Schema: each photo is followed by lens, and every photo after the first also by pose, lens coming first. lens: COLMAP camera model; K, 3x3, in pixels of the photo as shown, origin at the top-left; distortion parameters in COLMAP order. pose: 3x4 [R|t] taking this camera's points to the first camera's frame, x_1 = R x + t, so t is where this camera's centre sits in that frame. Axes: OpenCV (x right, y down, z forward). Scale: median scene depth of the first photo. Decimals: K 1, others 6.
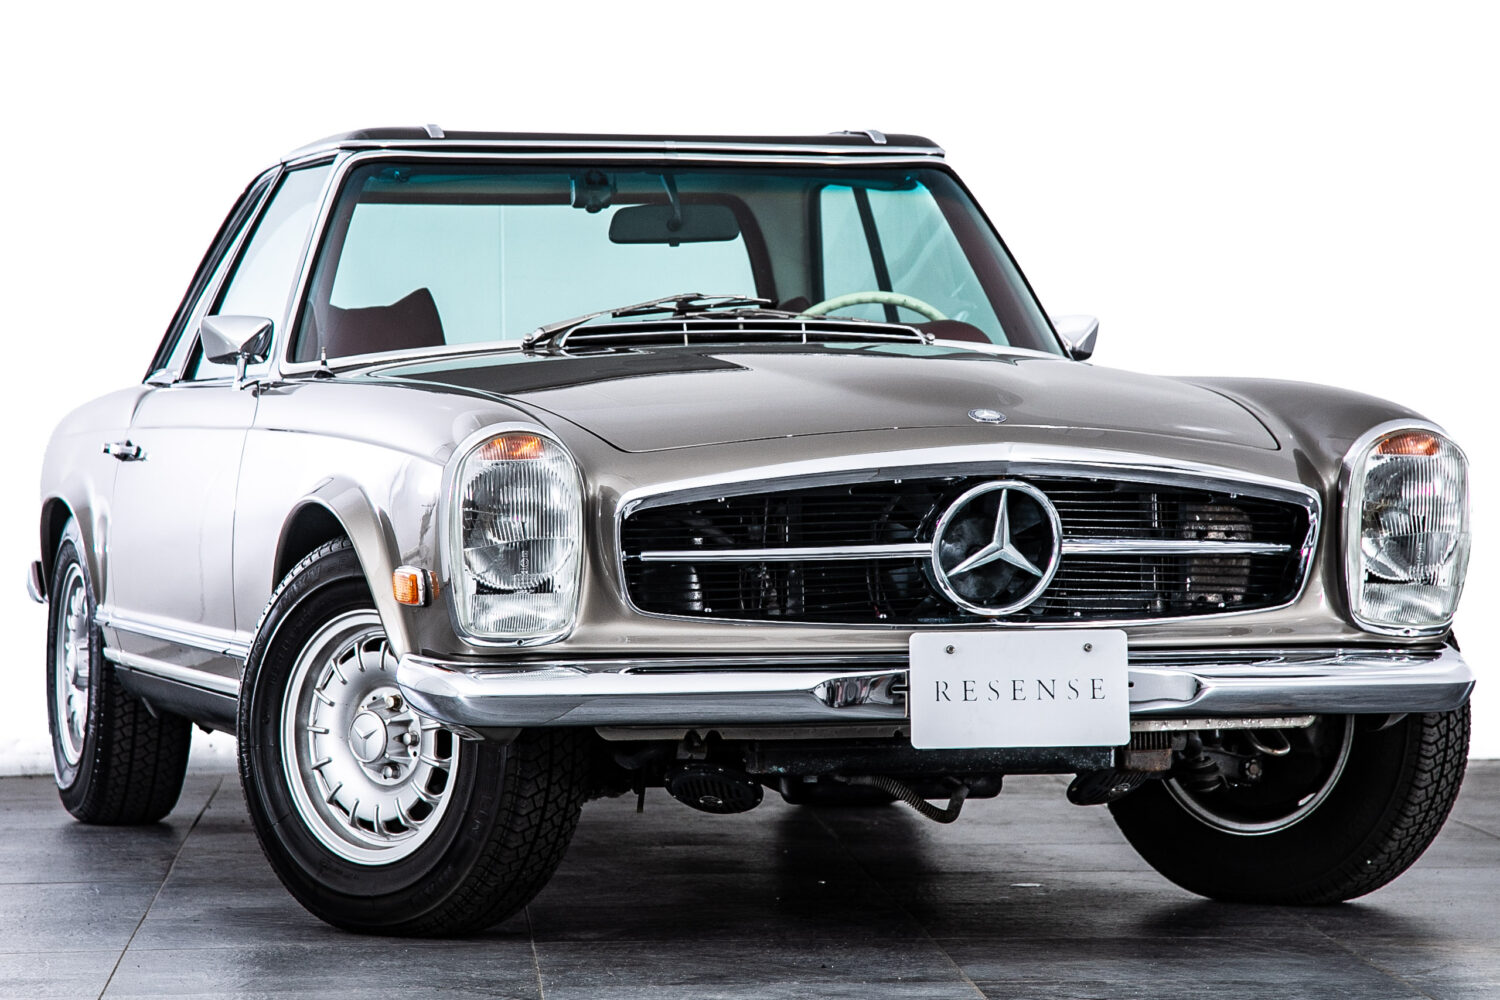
lens RADIAL K [[5632.6, 0, 750.0], [0, 5632.6, 500.0], [0, 0, 1]] dist [0.784979, -0.678206]
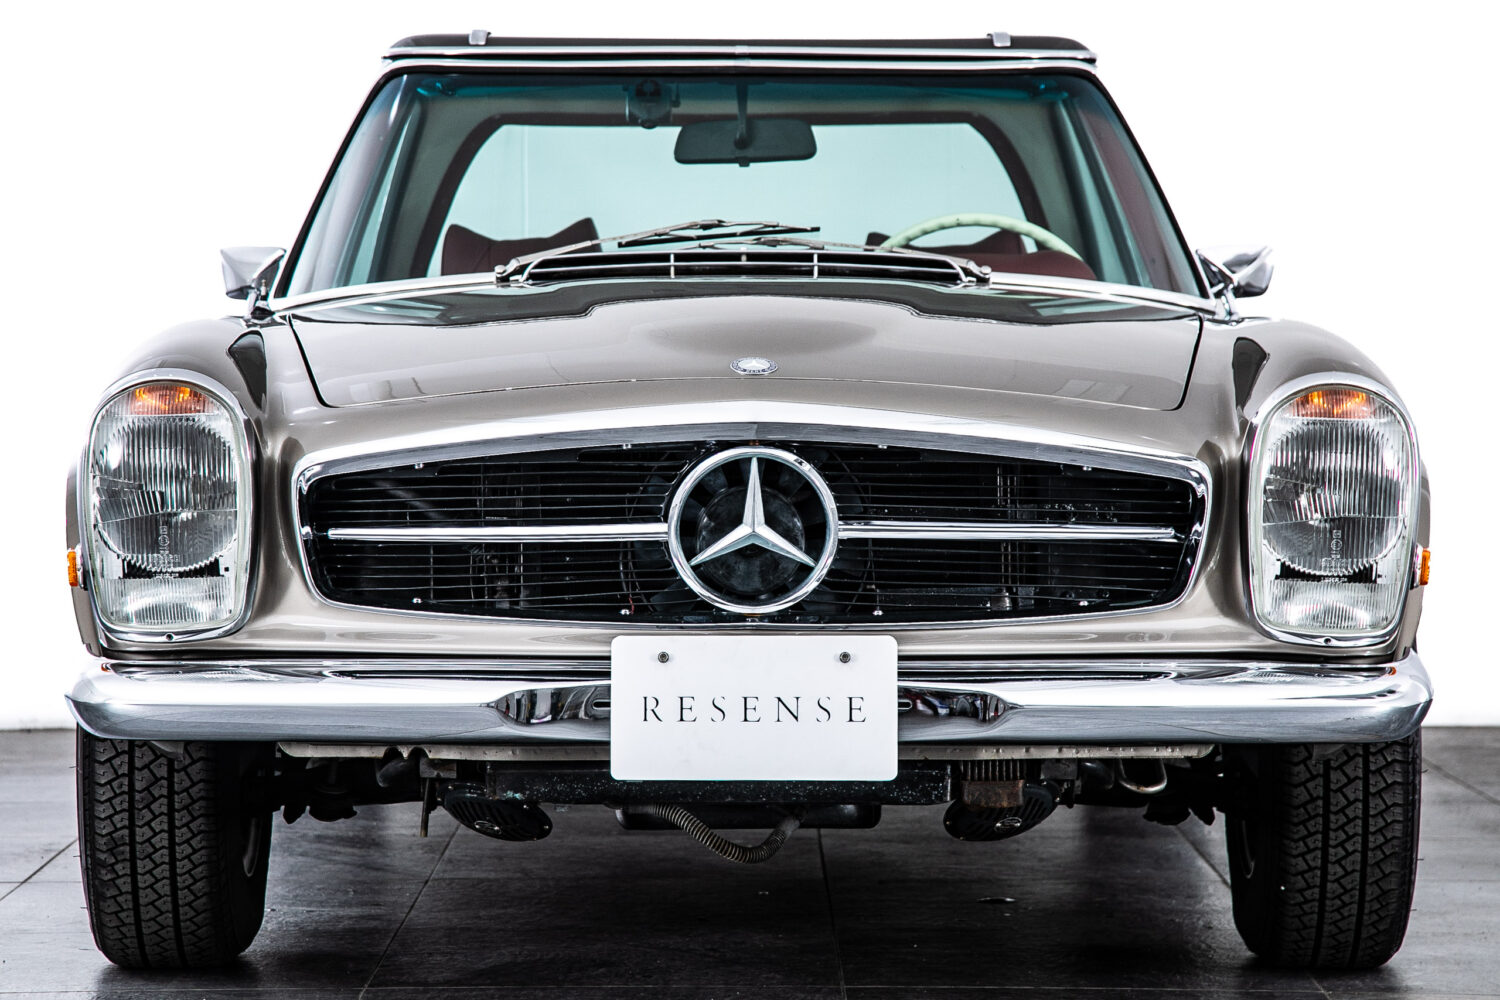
lens RADIAL K [[4785.4, 0, 750.0], [0, 4785.4, 500.0], [0, 0, 1]] dist [0.545249, 1.218043]
pose [[0.962574, 0.015471, -0.270577, 0.221378], [-0.011090, 0.999782, 0.017712, -0.007681], [0.270792, -0.014049, 0.962535, 0.332892]]
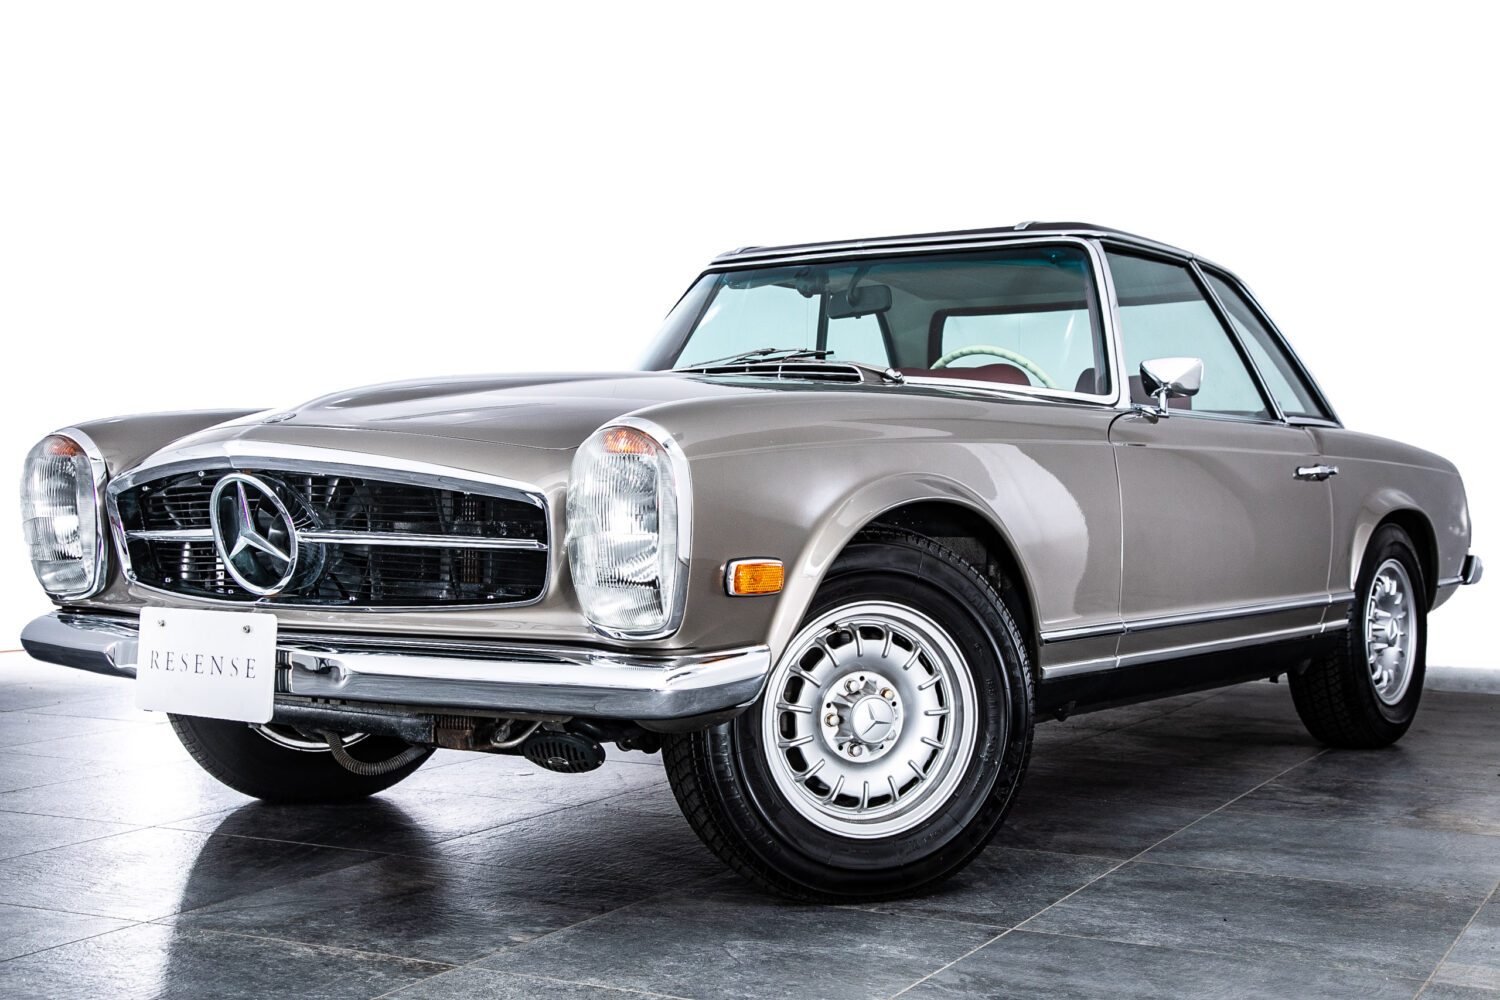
lens RADIAL K [[1922.3, 0, 750.0], [0, 1922.3, 500.0], [0, 0, 1]] dist [0.083840, 0.021425]
pose [[0.604140, 0.011650, -0.796793, 0.394420], [-0.024098, 0.999703, -0.003655, 0.000660], [0.796514, 0.021409, 0.604241, 0.822832]]
